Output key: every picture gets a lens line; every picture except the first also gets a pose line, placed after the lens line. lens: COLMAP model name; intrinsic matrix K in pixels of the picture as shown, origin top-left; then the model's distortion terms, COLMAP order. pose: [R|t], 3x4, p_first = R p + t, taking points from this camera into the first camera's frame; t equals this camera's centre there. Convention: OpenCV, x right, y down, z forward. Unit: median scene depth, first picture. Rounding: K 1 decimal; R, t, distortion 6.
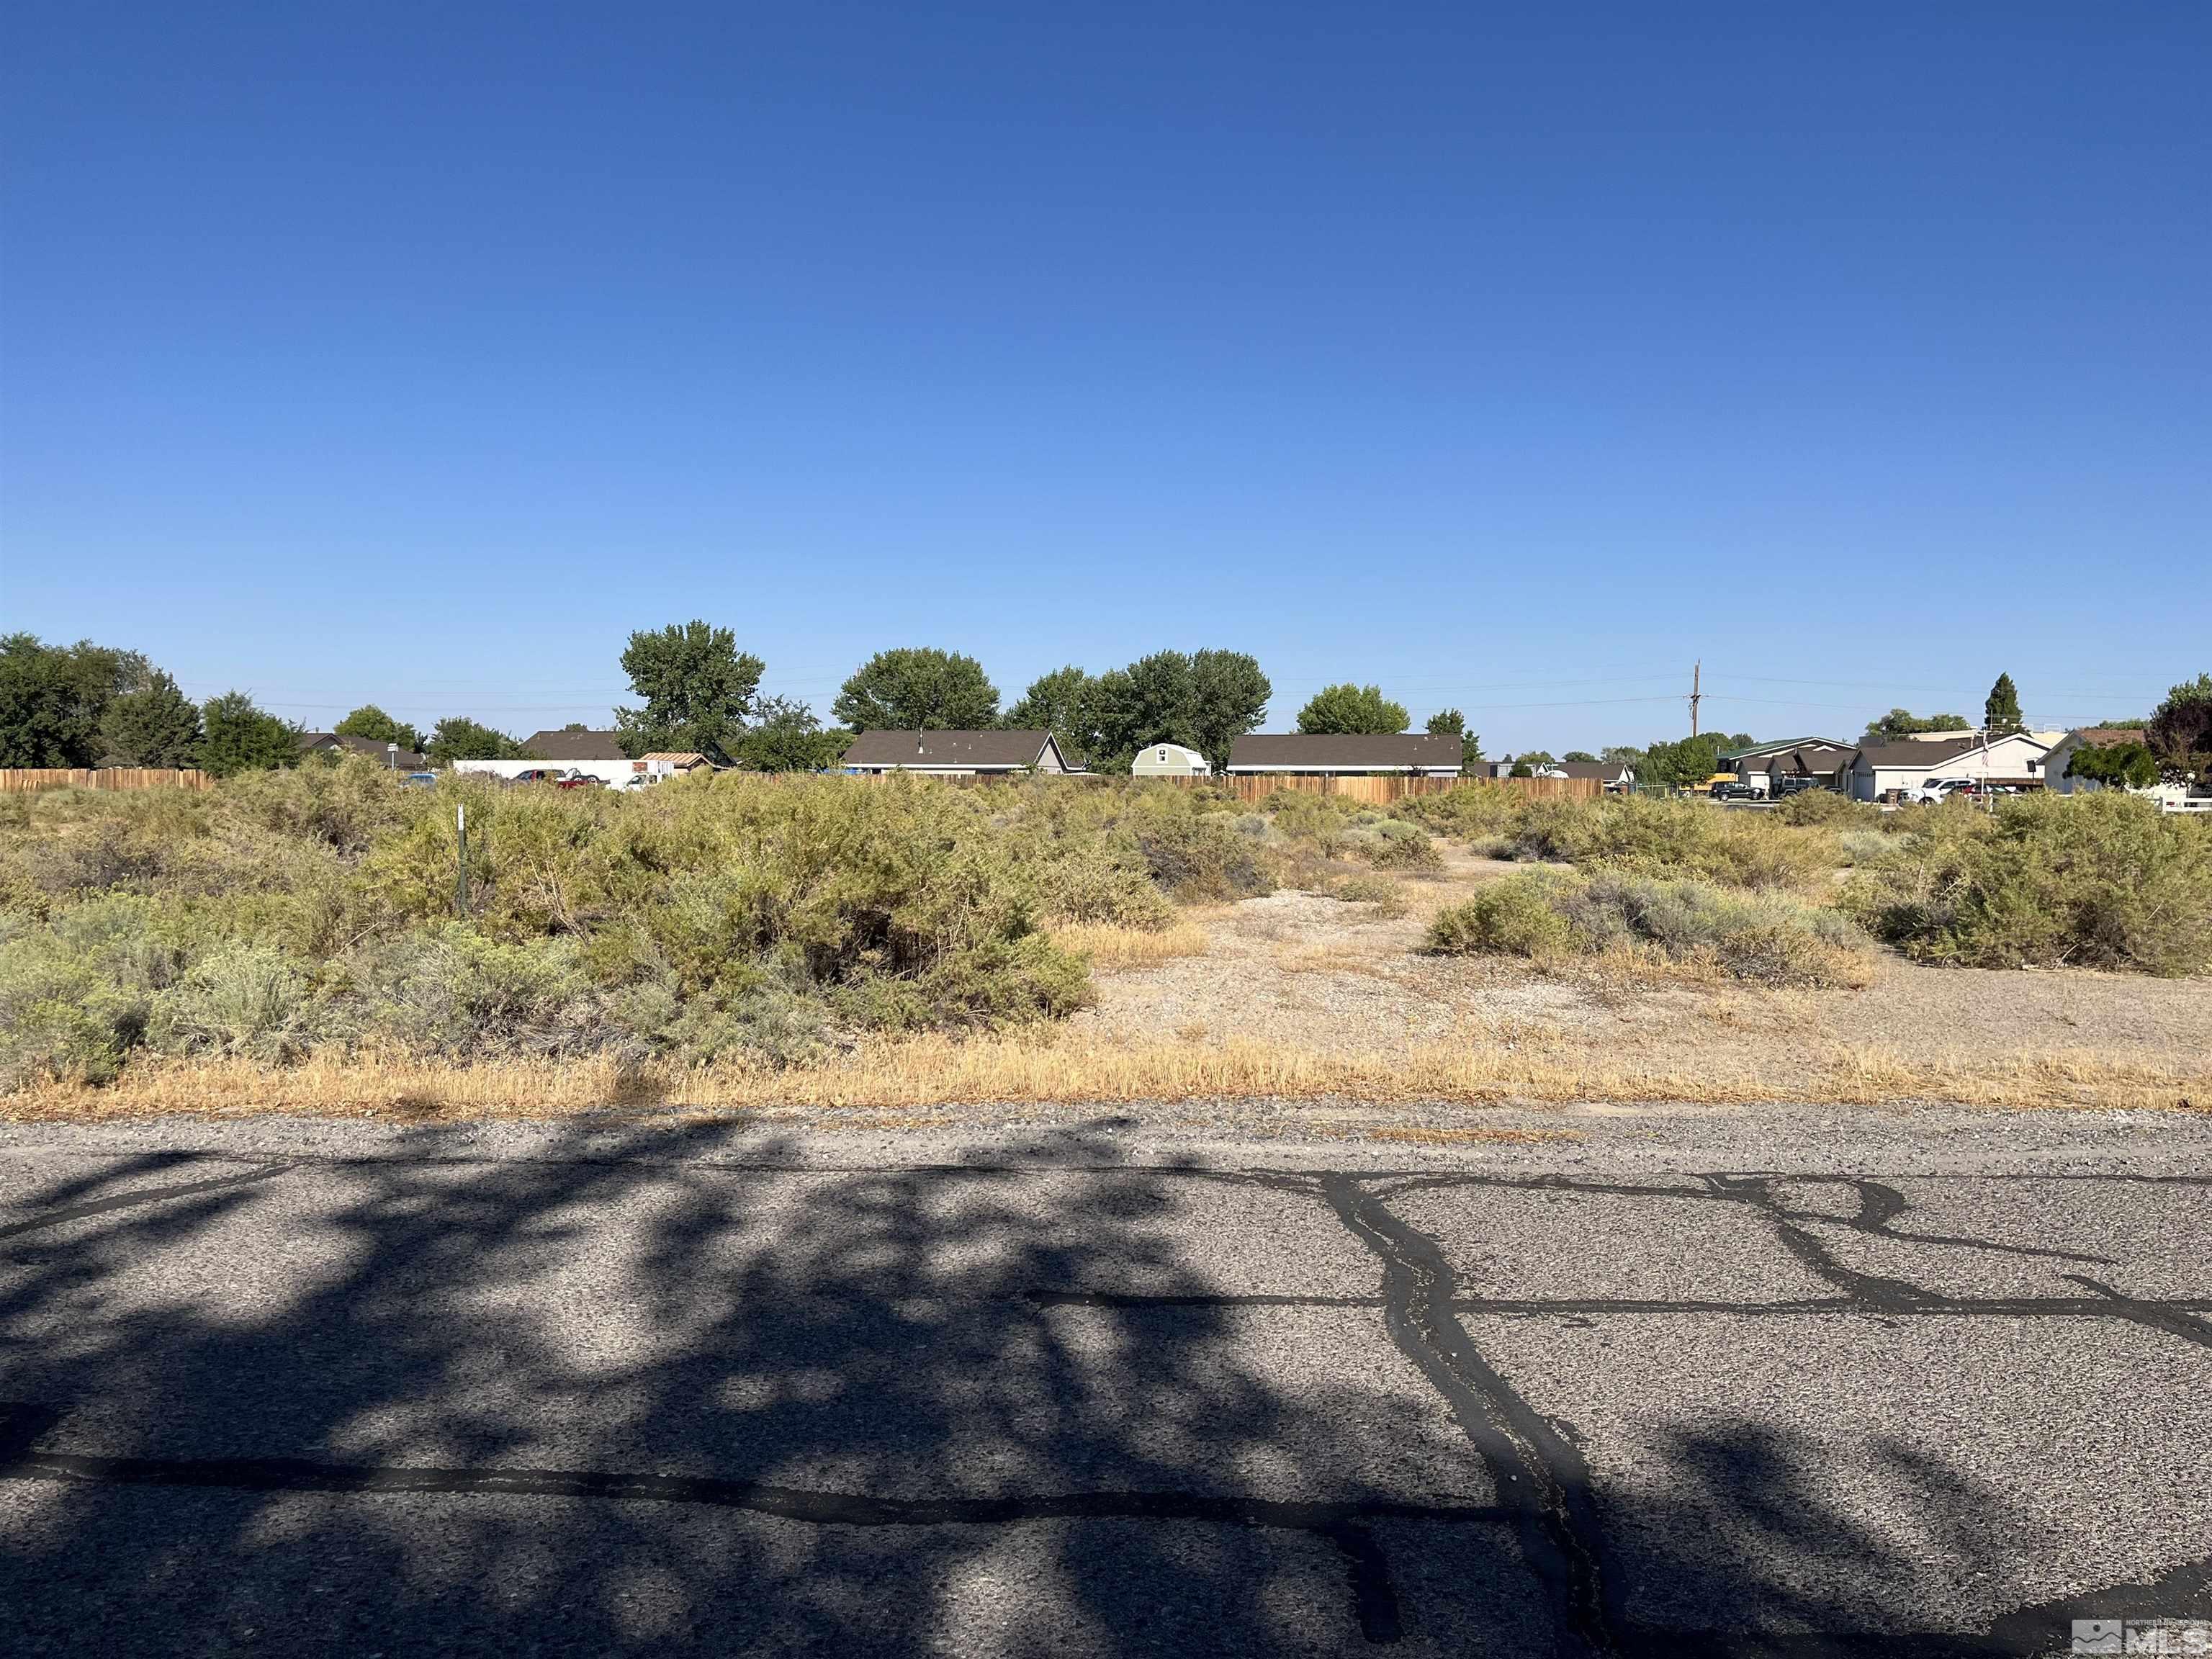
lens RADIAL K [[1646.8, 0, 1104.6], [0, 1646.8, 830.8], [0, 0, 1]] dist [0.012749, 0.001011]
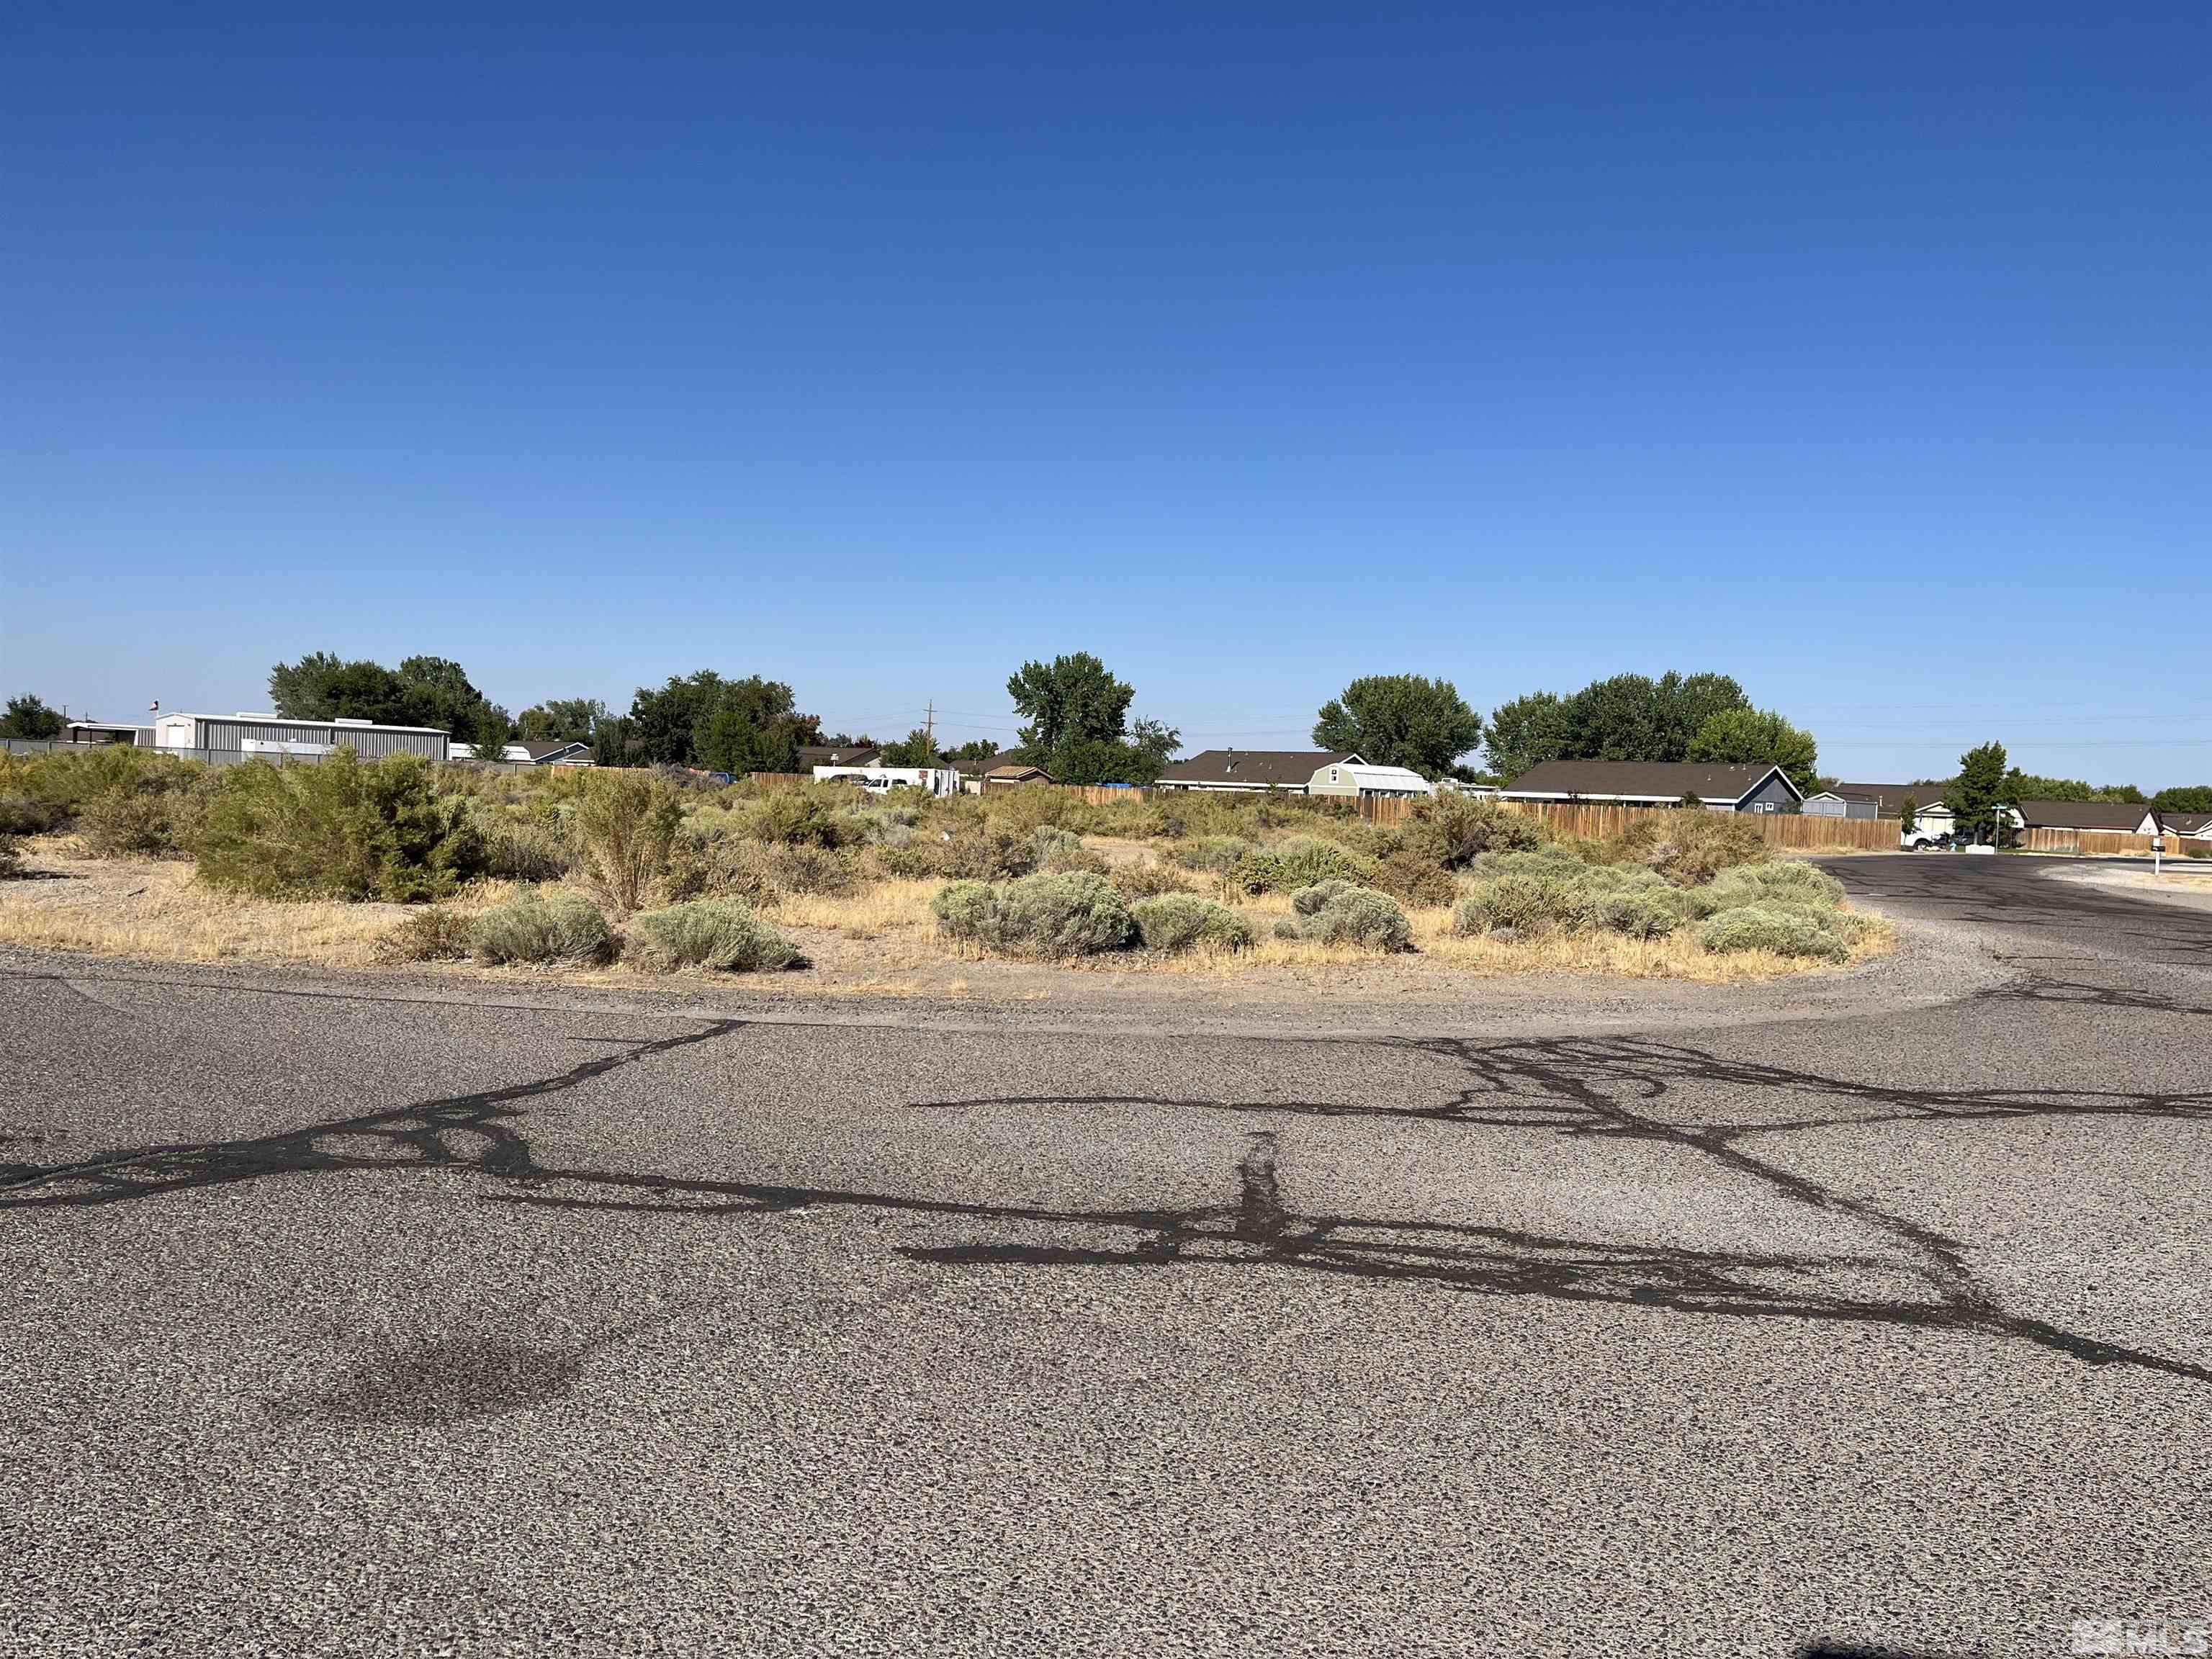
lens RADIAL K [[1646.8, 0, 1100.6], [0, 1646.8, 828.0], [0, 0, 1]] dist [0.012749, 0.001011]
pose [[0.870526, 0.039894, -0.490503, 0.325047], [-0.049132, 0.998775, -0.005963, -0.000164], [0.489664, 0.029290, 0.871419, 0.020532]]
